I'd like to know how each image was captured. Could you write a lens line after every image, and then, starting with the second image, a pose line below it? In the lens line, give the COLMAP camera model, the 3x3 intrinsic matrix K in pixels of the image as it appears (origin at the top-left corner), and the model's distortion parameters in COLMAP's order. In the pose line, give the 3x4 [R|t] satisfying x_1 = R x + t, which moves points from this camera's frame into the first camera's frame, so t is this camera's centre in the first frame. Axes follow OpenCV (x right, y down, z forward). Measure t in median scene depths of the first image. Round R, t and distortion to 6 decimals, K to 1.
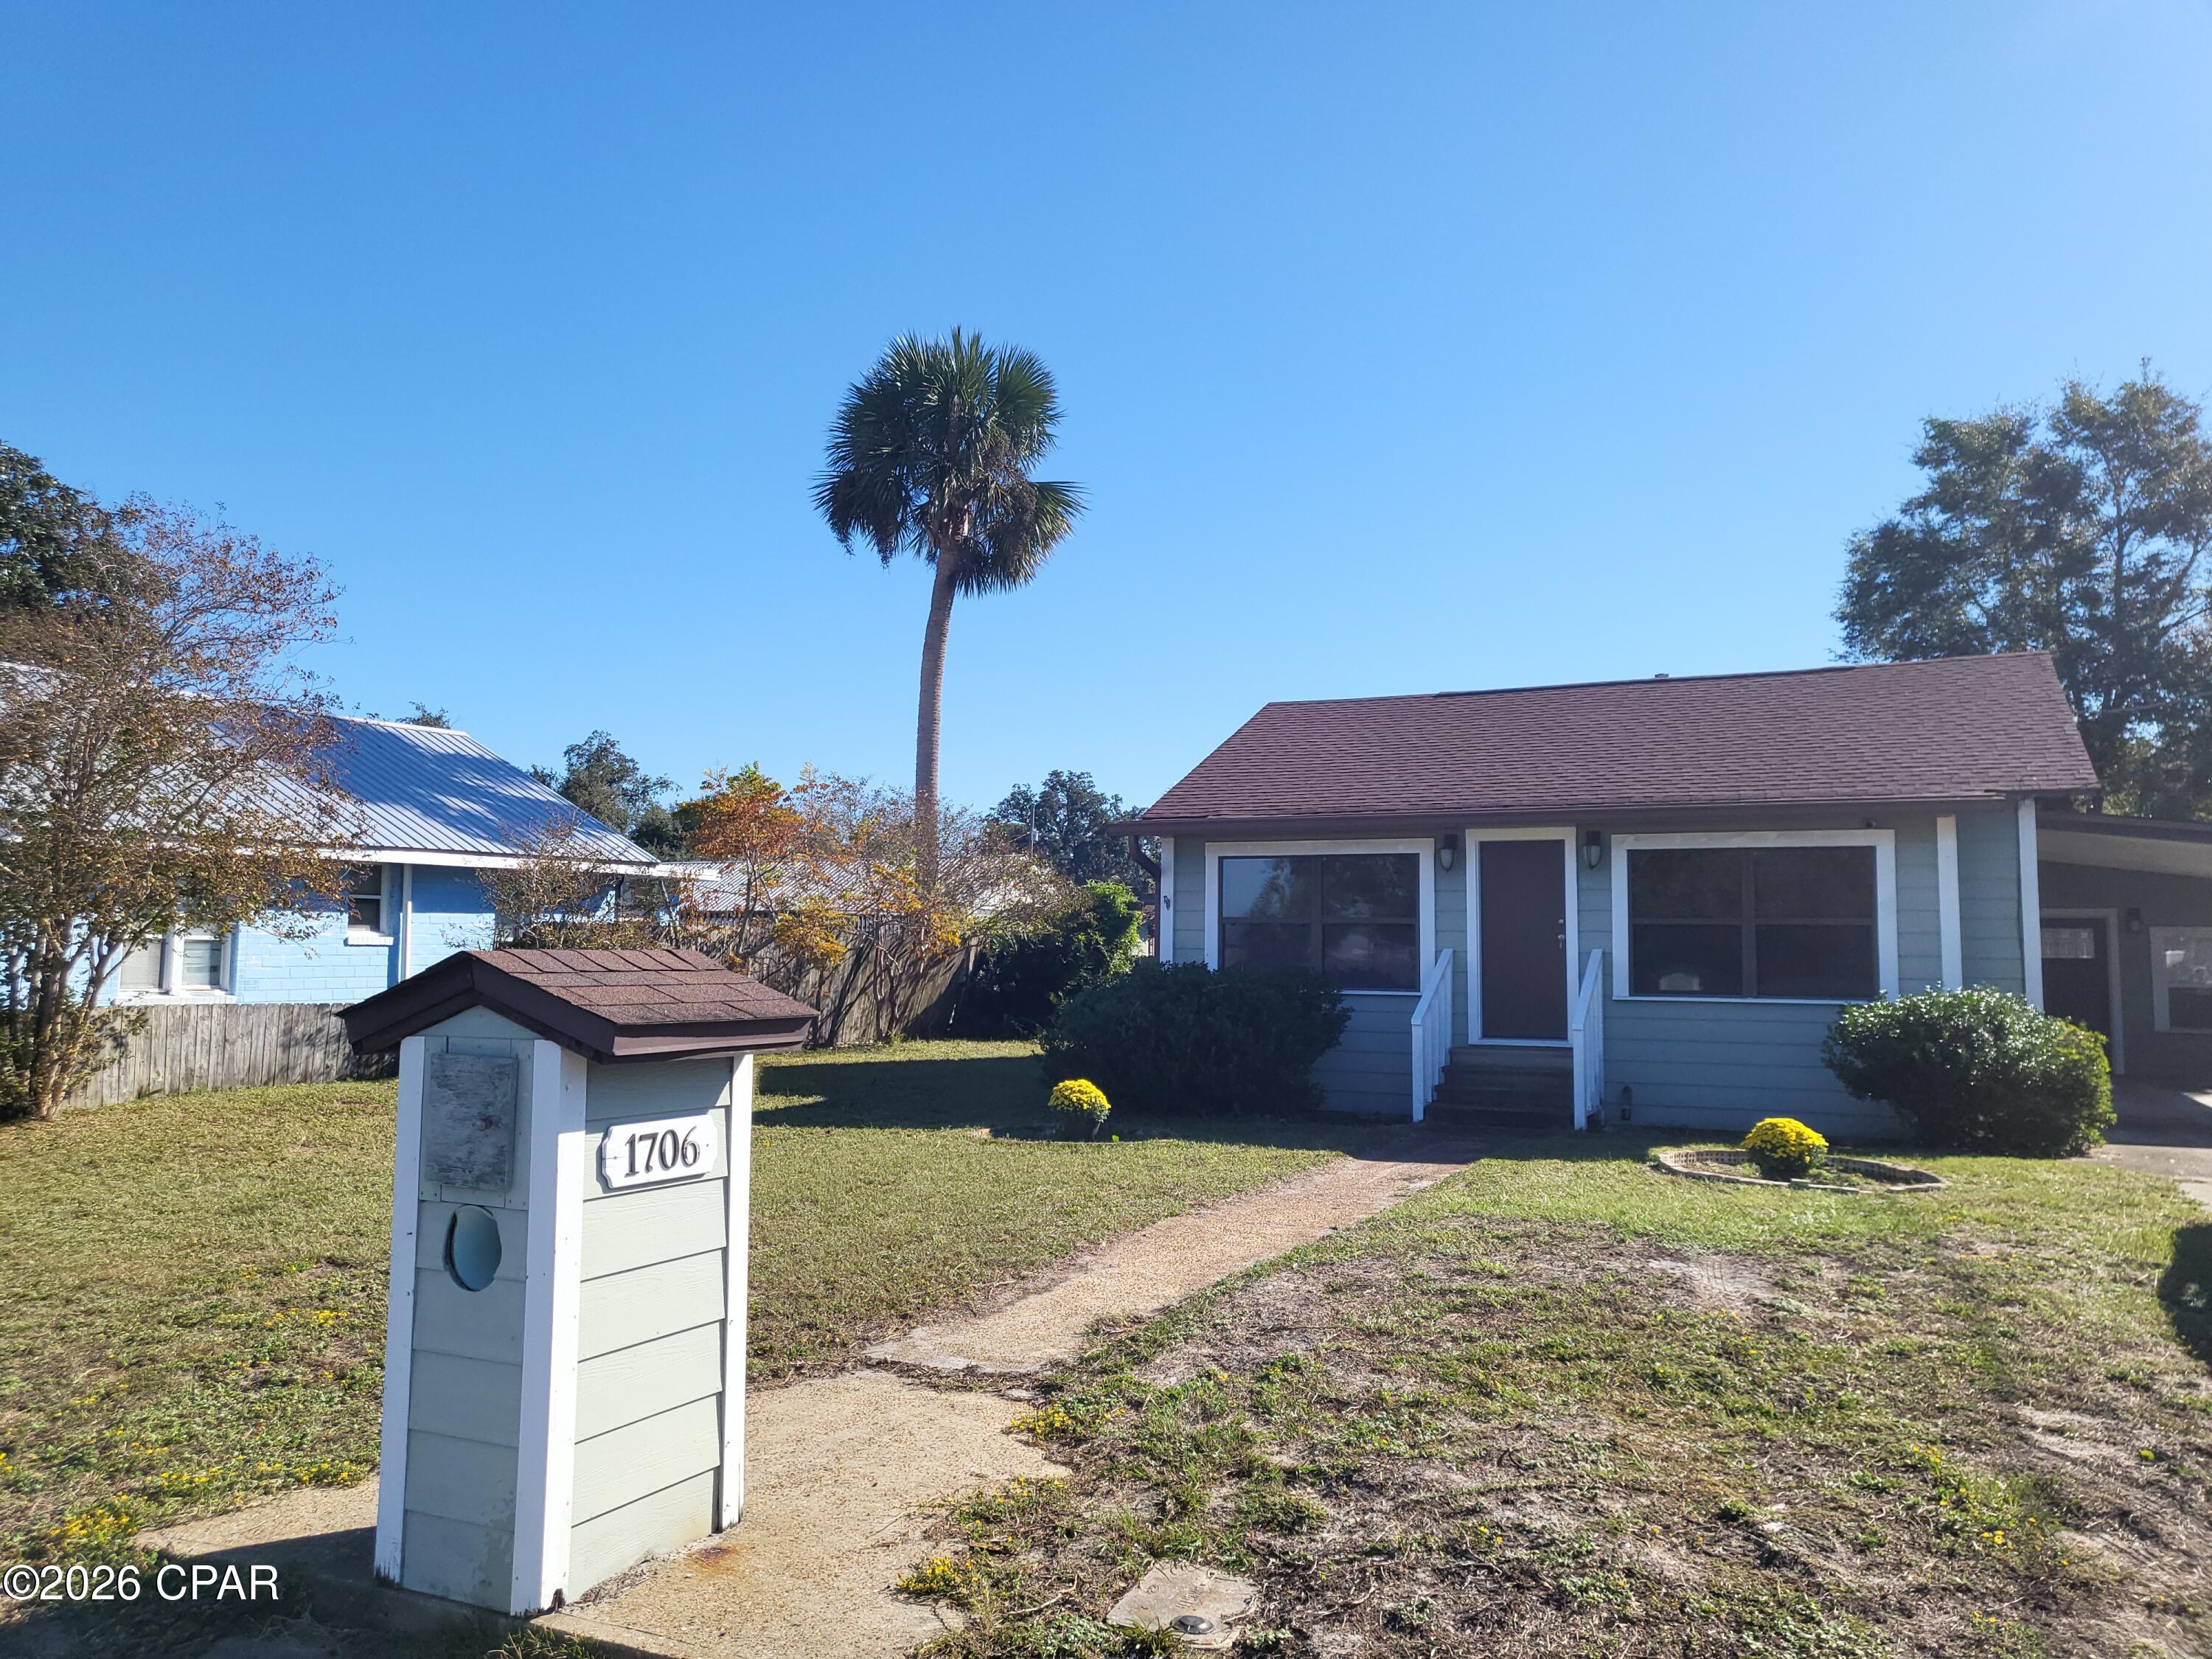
lens RADIAL K [[1715.7, 0, 1098.6], [0, 1715.7, 875.4], [0, 0, 1]] dist [0.014208, 0.001193]
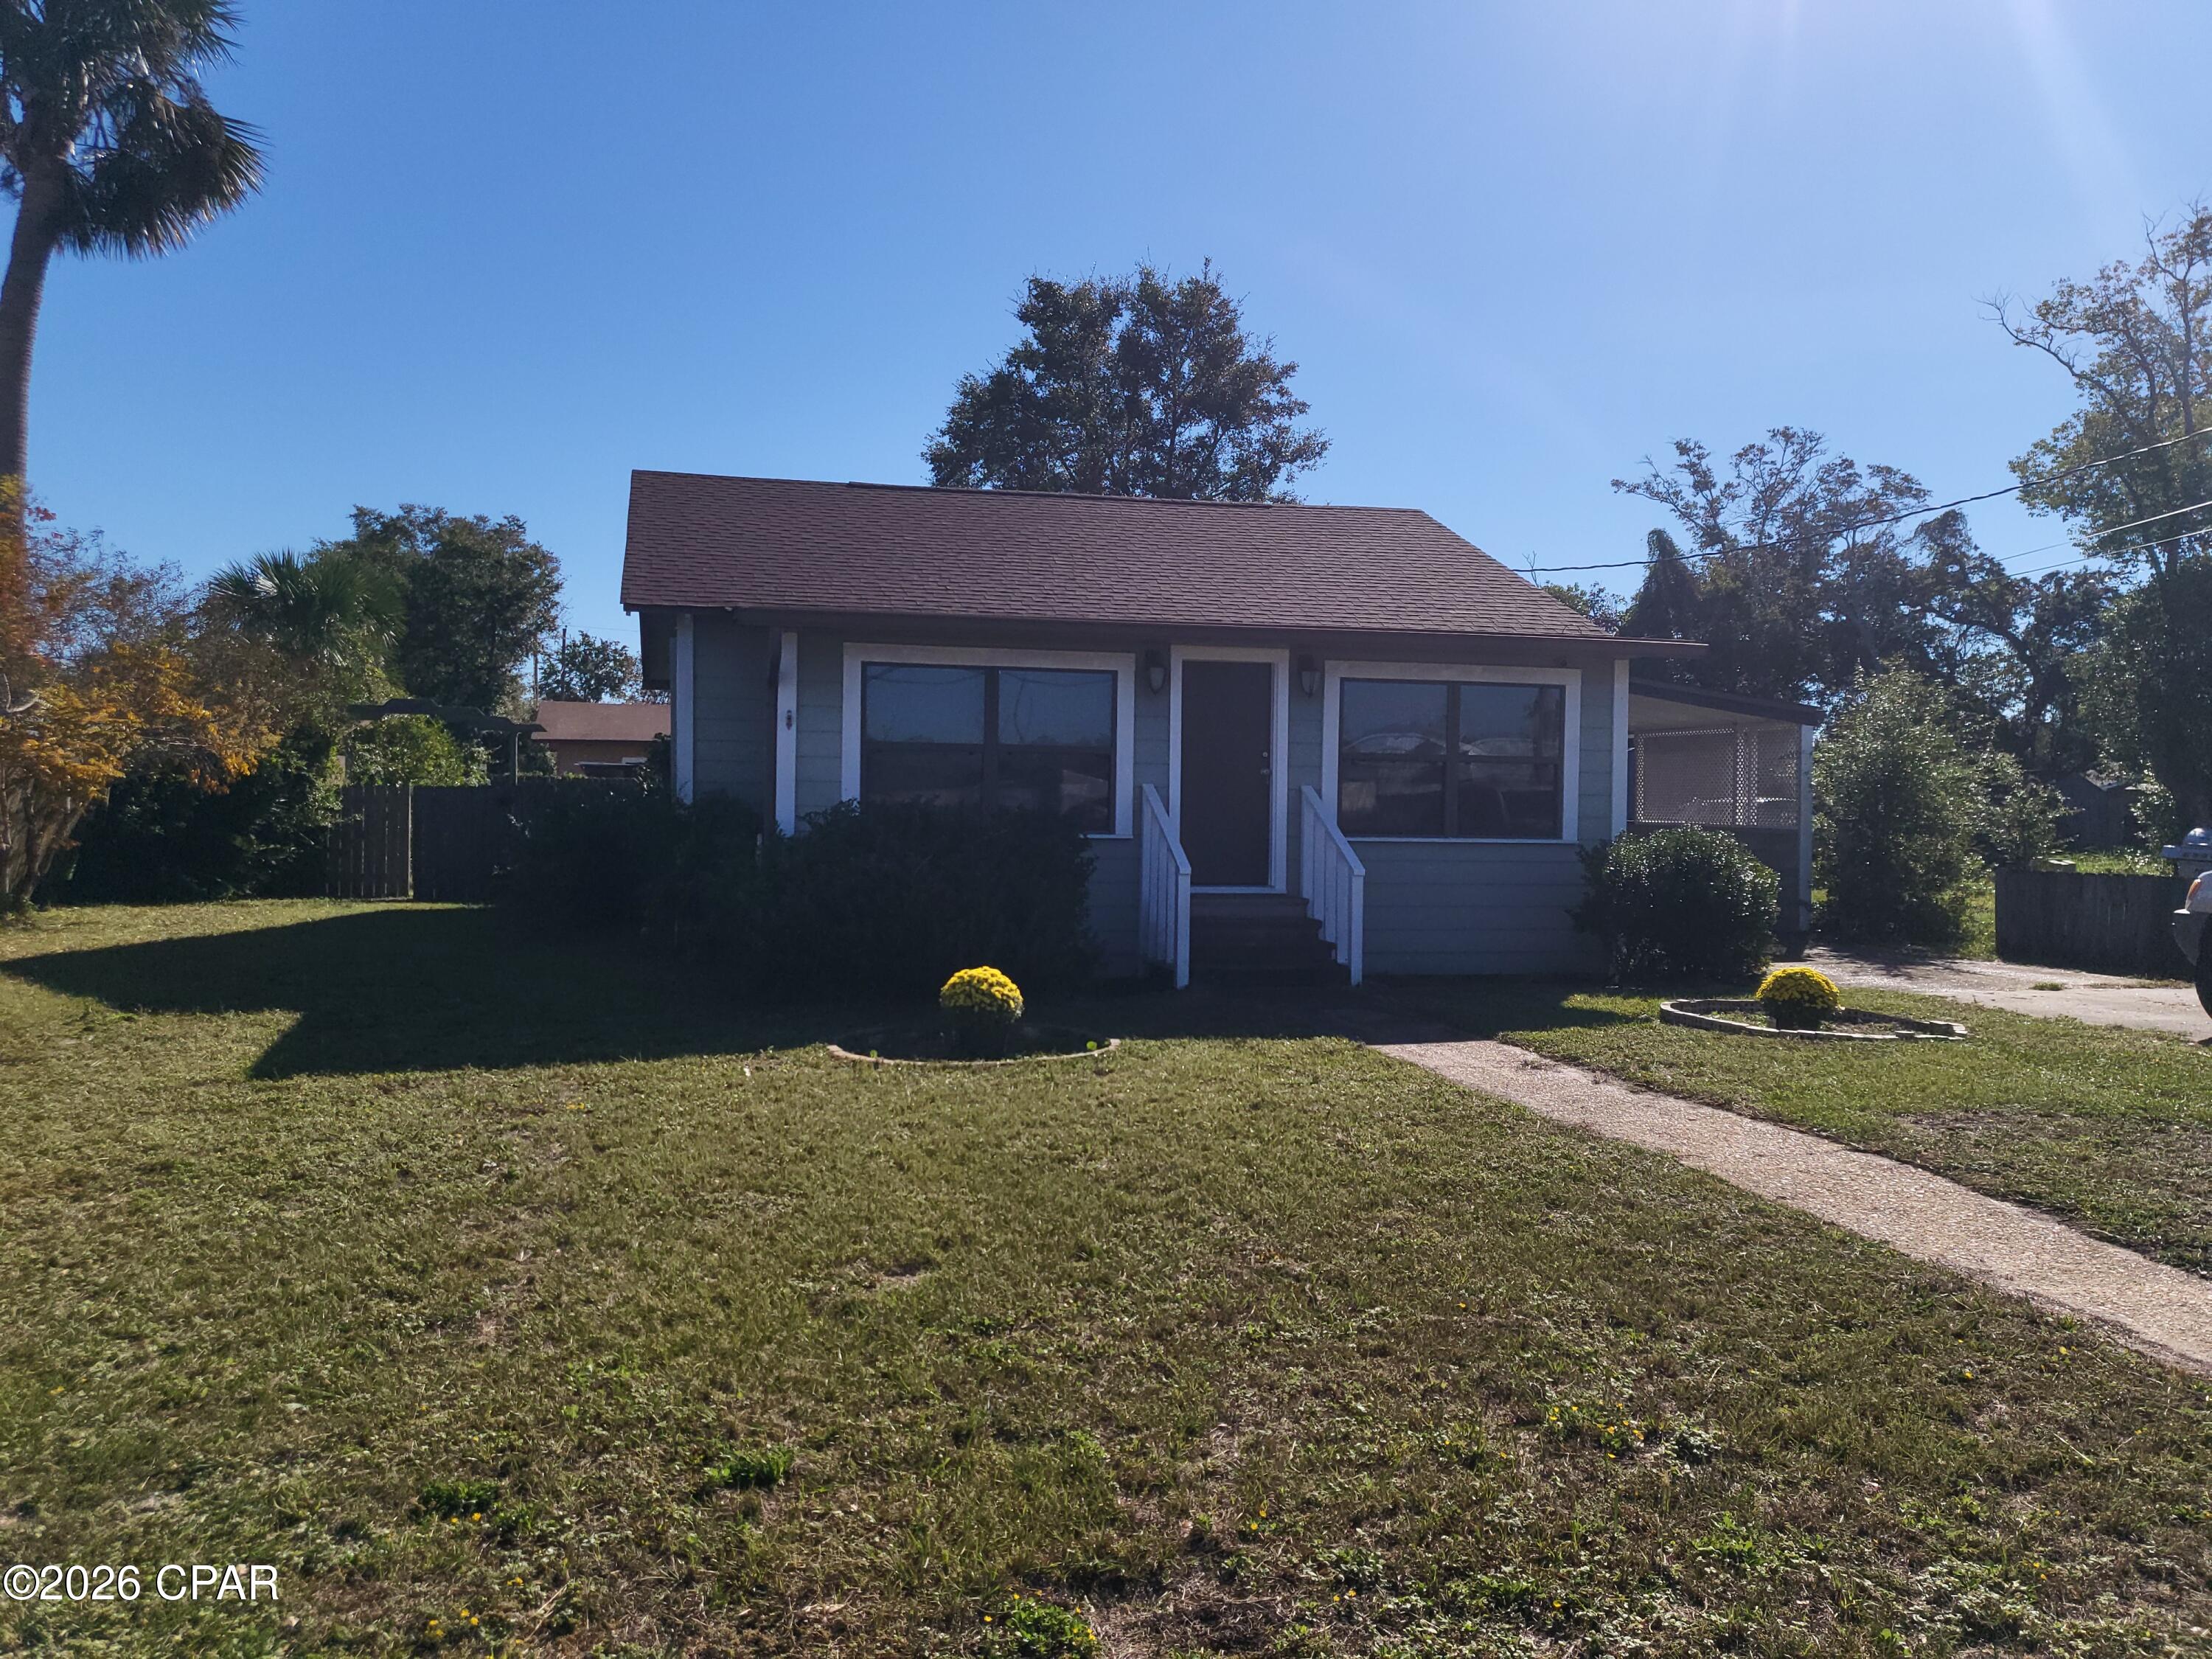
lens RADIAL K [[1678.1, 0, 1099.4], [0, 1678.1, 862.9], [0, 0, 1]] dist [-0.031140, 0.111383]
pose [[0.768703, -0.027465, 0.639016, -0.162038], [-0.033756, 0.995943, 0.083413, 0.005849], [-0.638714, -0.085691, 0.764658, 0.168232]]
